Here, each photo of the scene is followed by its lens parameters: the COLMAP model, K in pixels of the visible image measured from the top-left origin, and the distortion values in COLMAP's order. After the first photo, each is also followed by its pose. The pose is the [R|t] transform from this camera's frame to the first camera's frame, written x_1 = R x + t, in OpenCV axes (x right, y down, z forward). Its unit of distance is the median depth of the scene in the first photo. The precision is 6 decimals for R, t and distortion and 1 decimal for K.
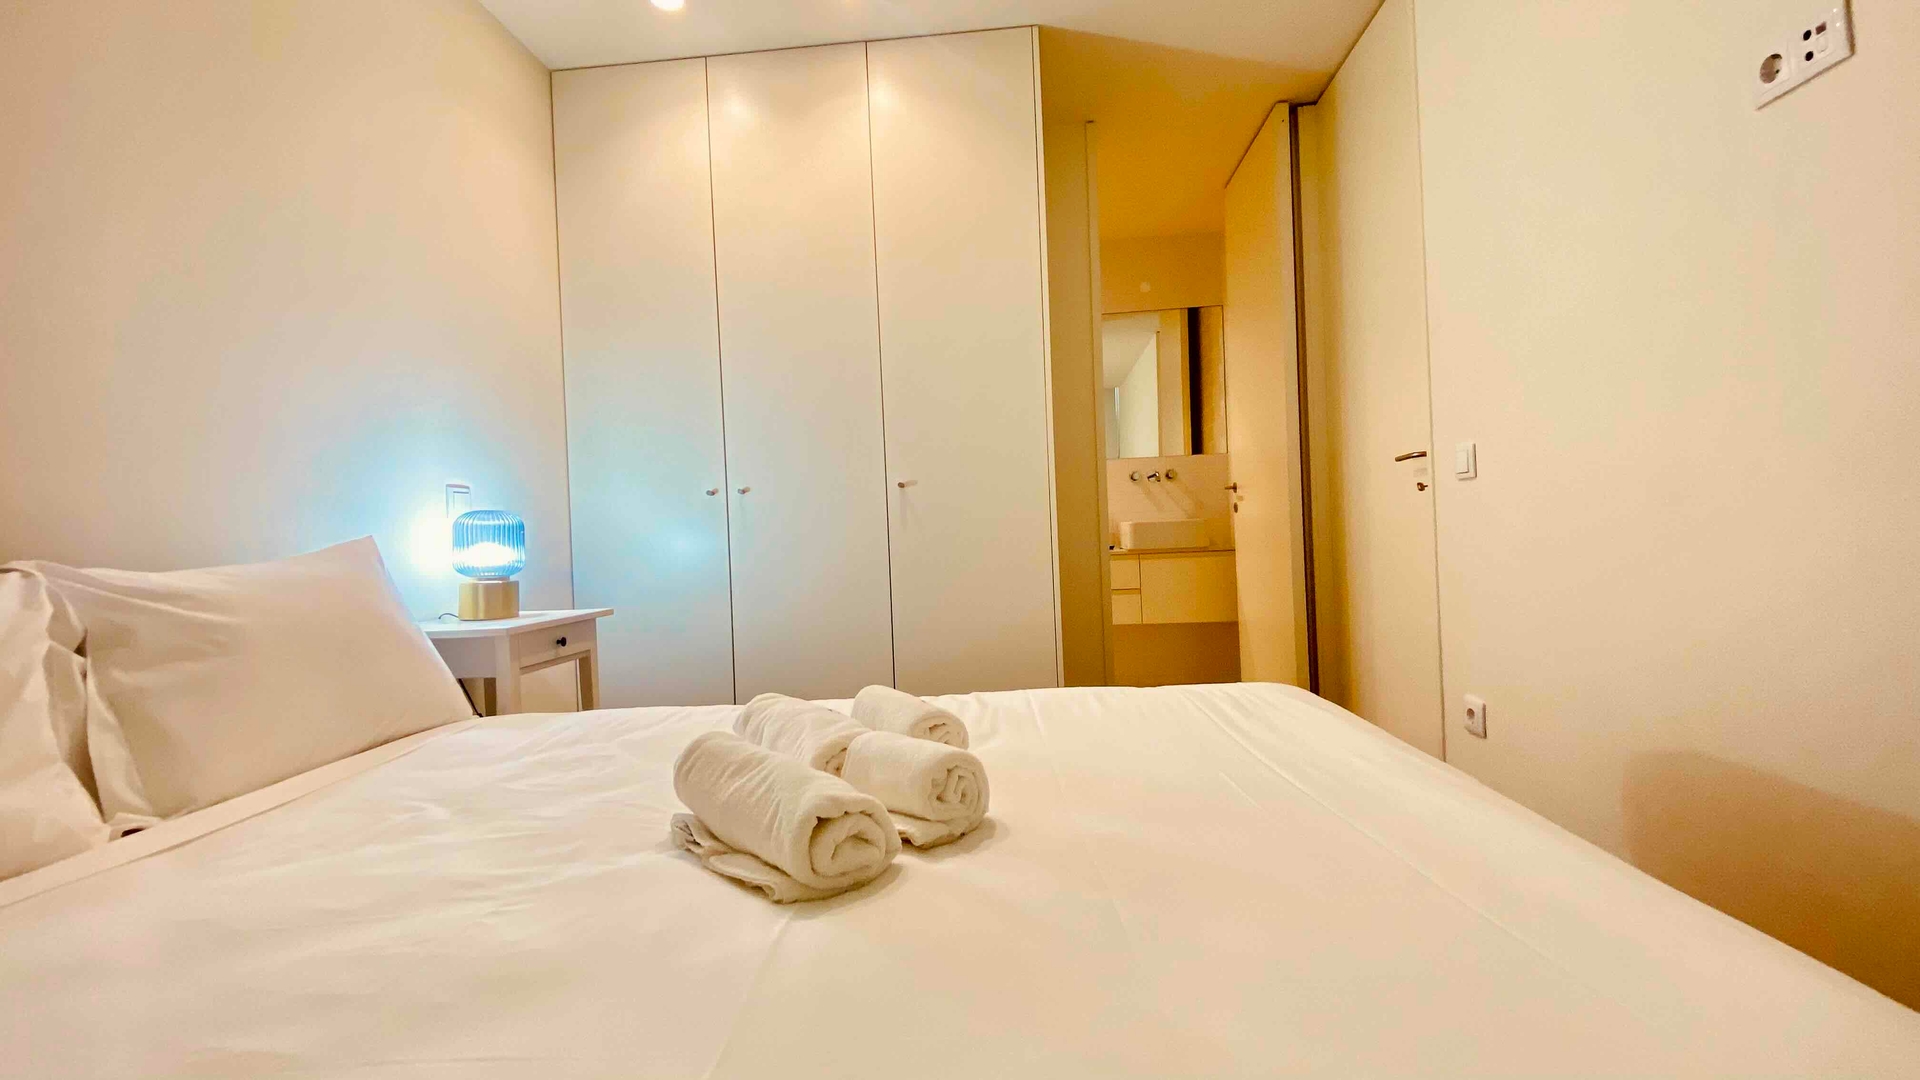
lens RADIAL K [[770.3, 0, 960.0], [0, 770.3, 540.0], [0, 0, 1]] dist [0.016241, -0.017395]
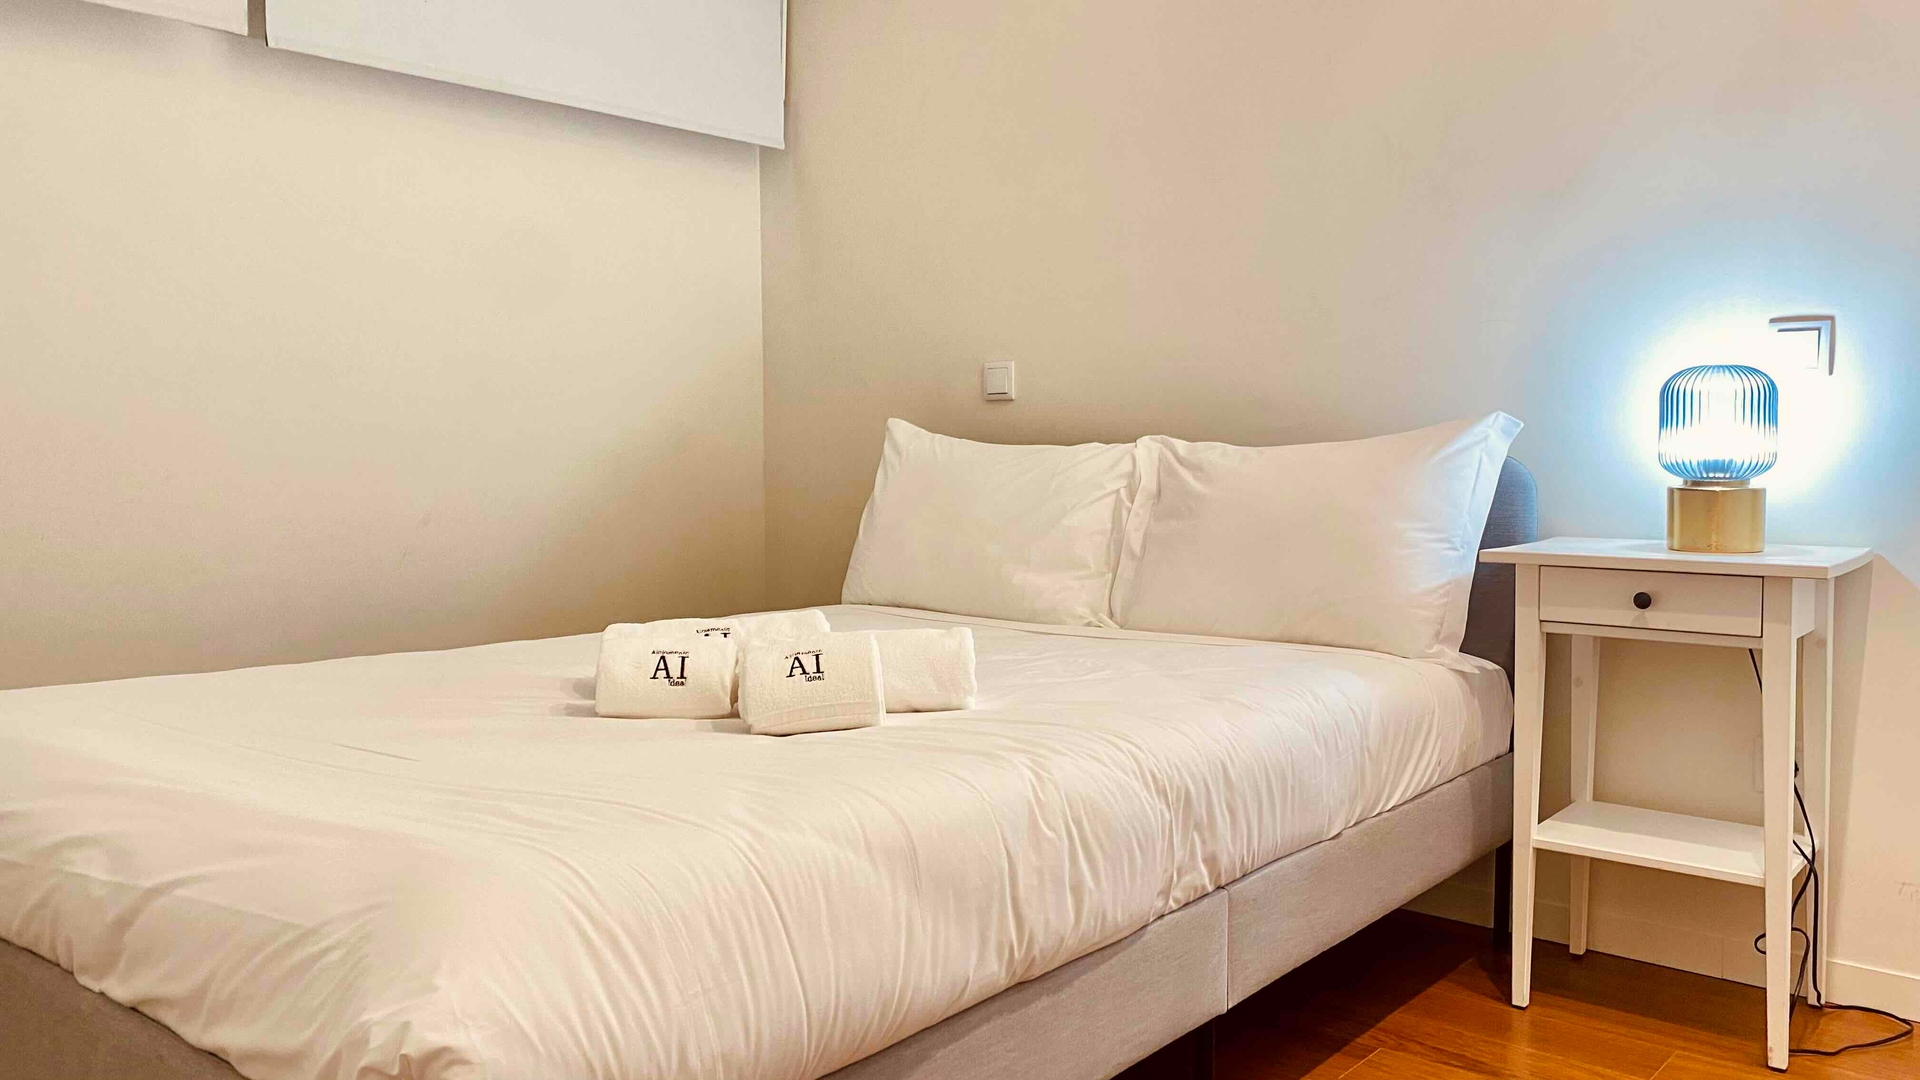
lens RADIAL K [[1458.5, 0, 960.0], [0, 1458.5, 540.0], [0, 0, 1]] dist [-0.007829, 0.008873]
pose [[-0.613926, 0.084207, -0.784859, 0.603043], [0.020915, 0.995680, 0.090466, -0.017897], [0.789086, 0.039124, -0.613035, 1.219635]]
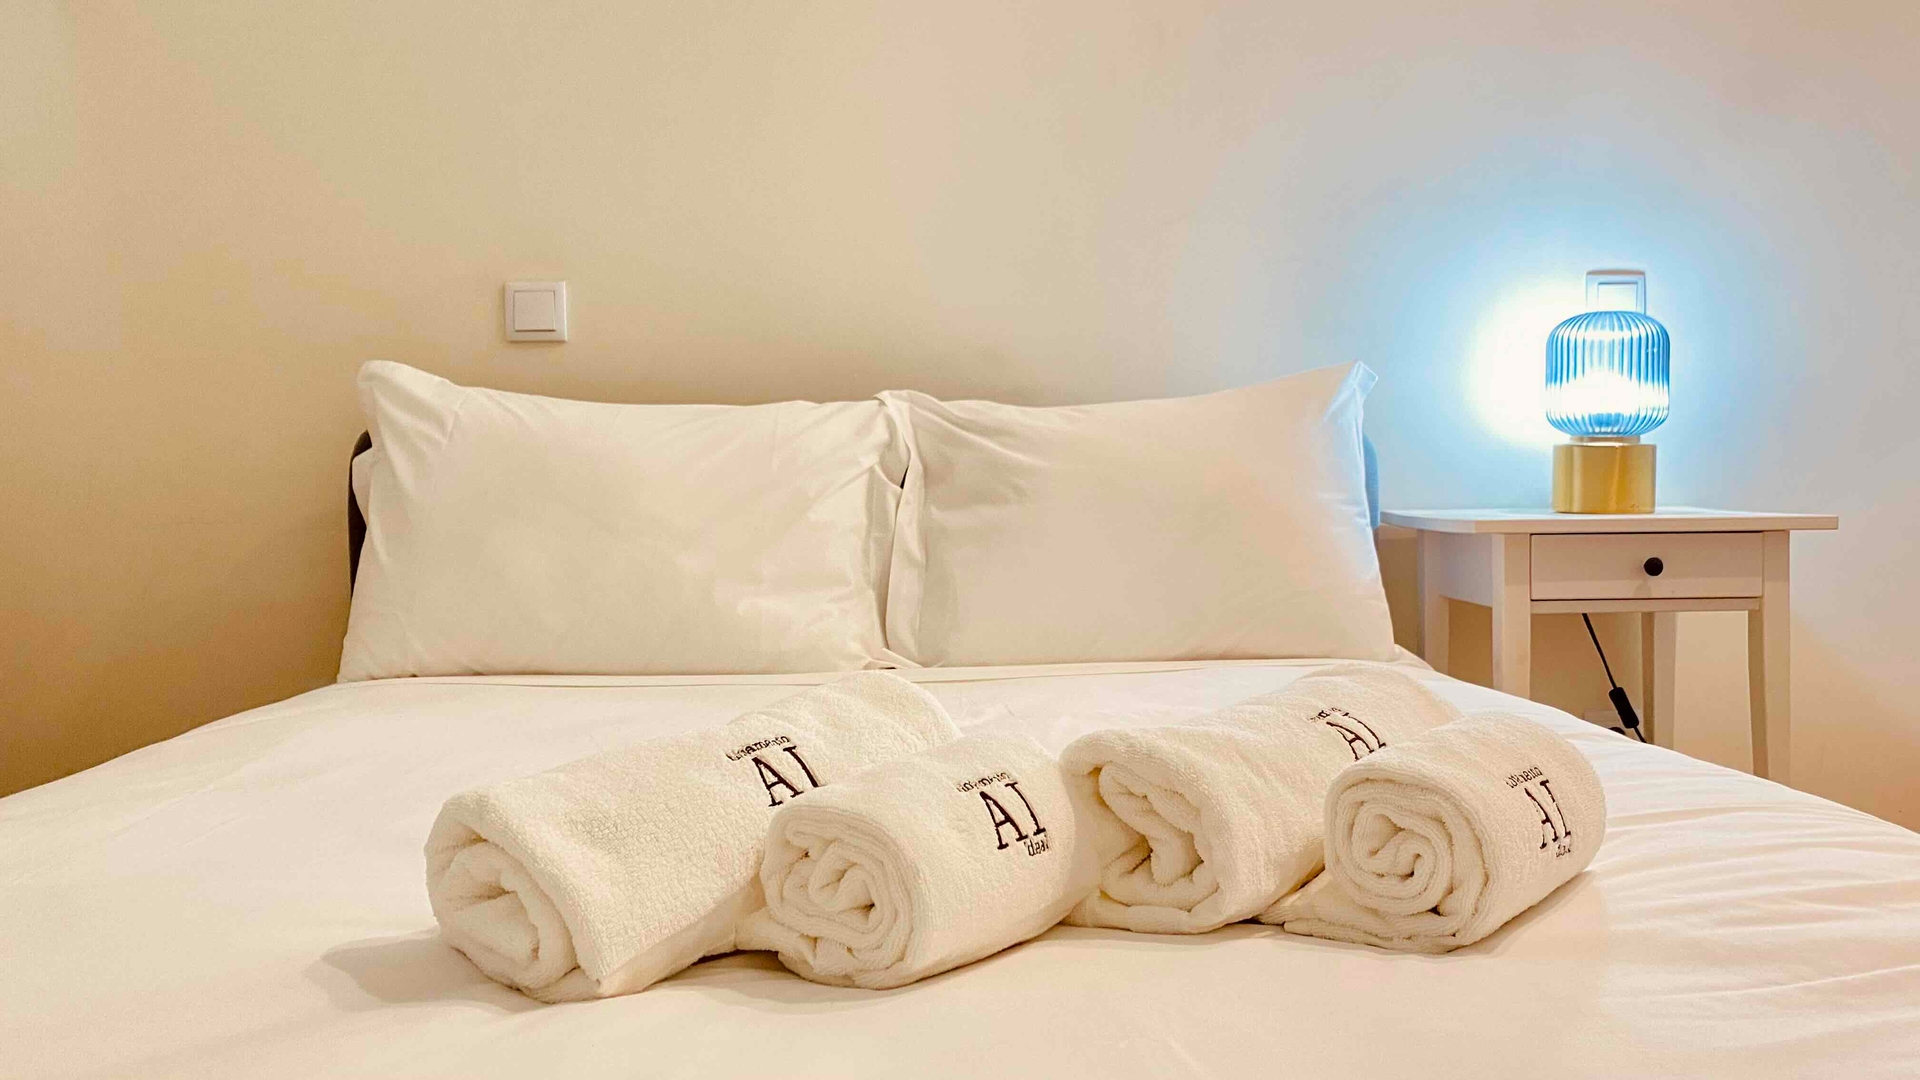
lens RADIAL K [[1458.5, 0, 960.0], [0, 1458.5, 540.0], [0, 0, 1]] dist [-0.007829, 0.008873]
pose [[0.096600, 0.088787, -0.991355, 0.369376], [0.006726, 0.995932, 0.089853, 0.025789], [0.995301, -0.015347, 0.095610, 0.450688]]
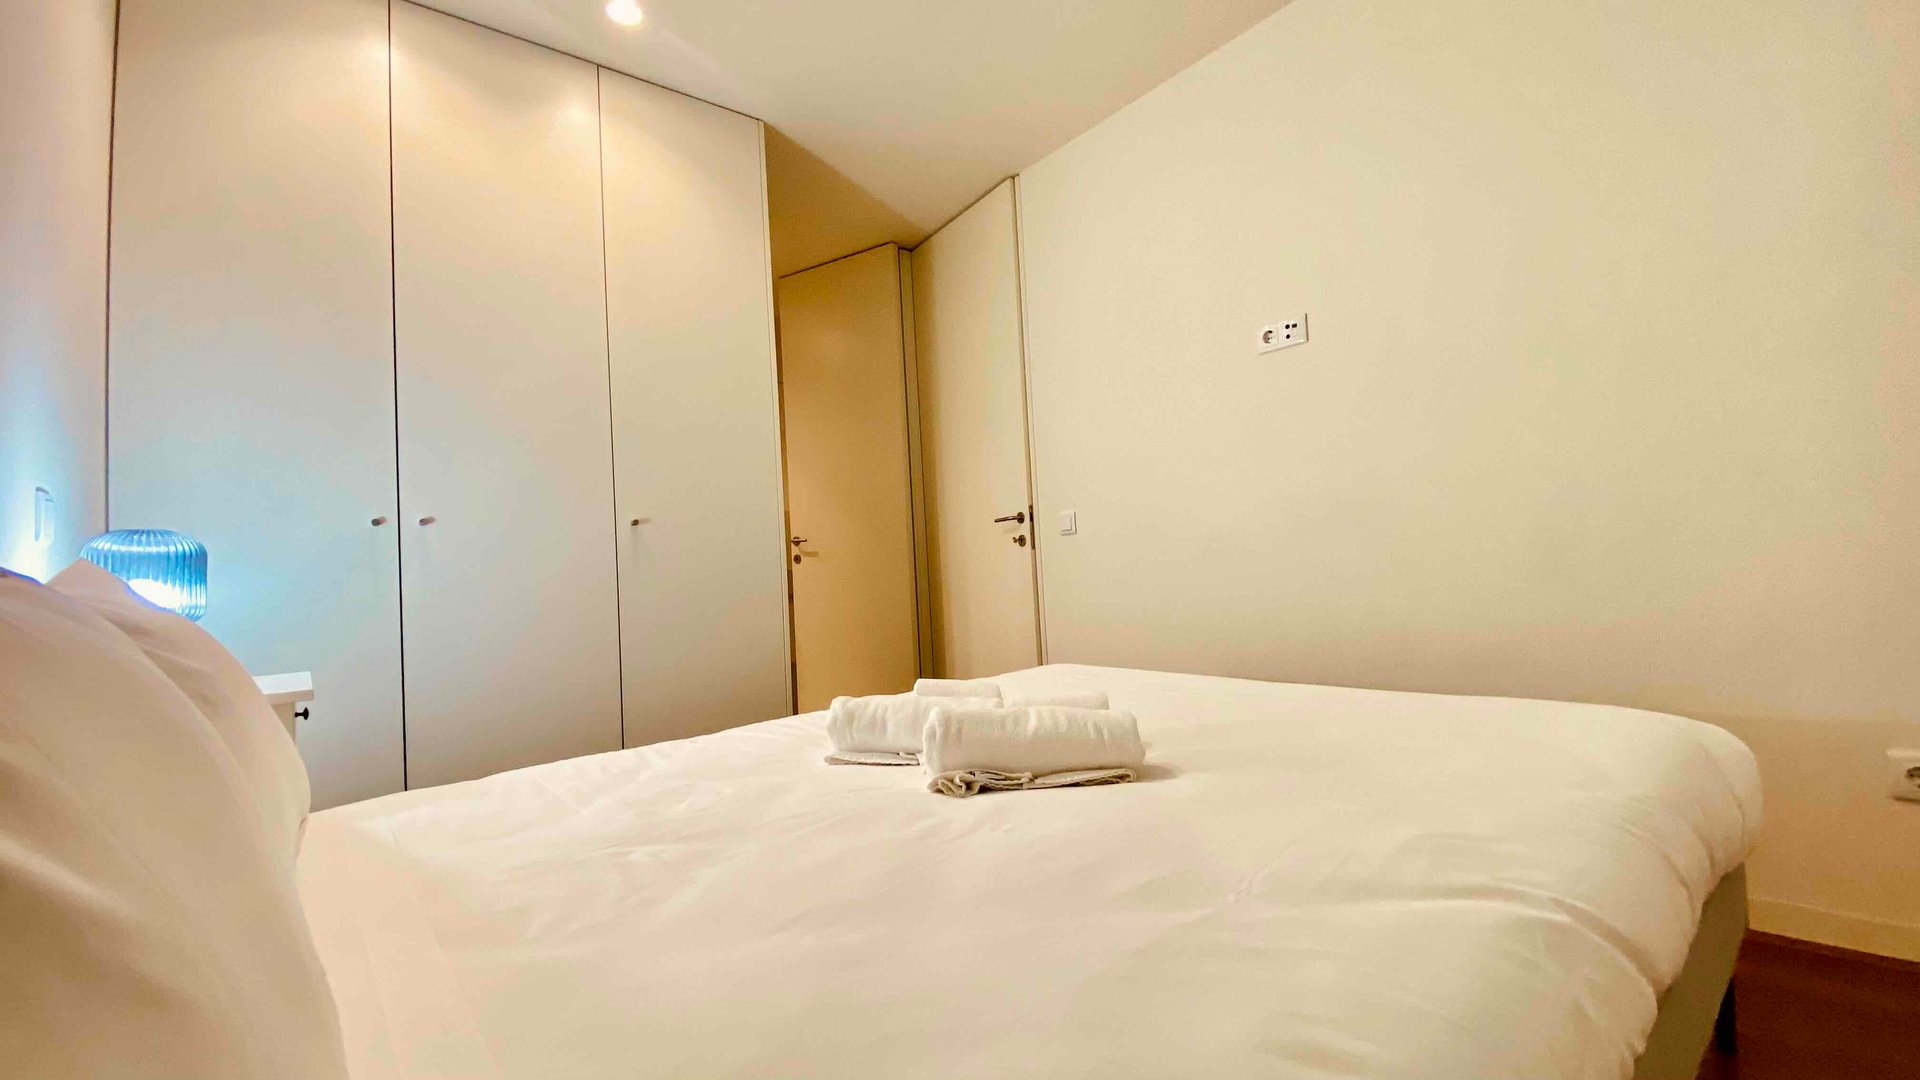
lens RADIAL K [[770.3, 0, 960.0], [0, 770.3, 540.0], [0, 0, 1]] dist [0.016241, -0.017395]
pose [[0.730344, 0.029477, 0.682444, -0.544903], [0.026362, 0.997108, -0.071280, 0.035648], [-0.682571, 0.070049, 0.727454, 0.039827]]
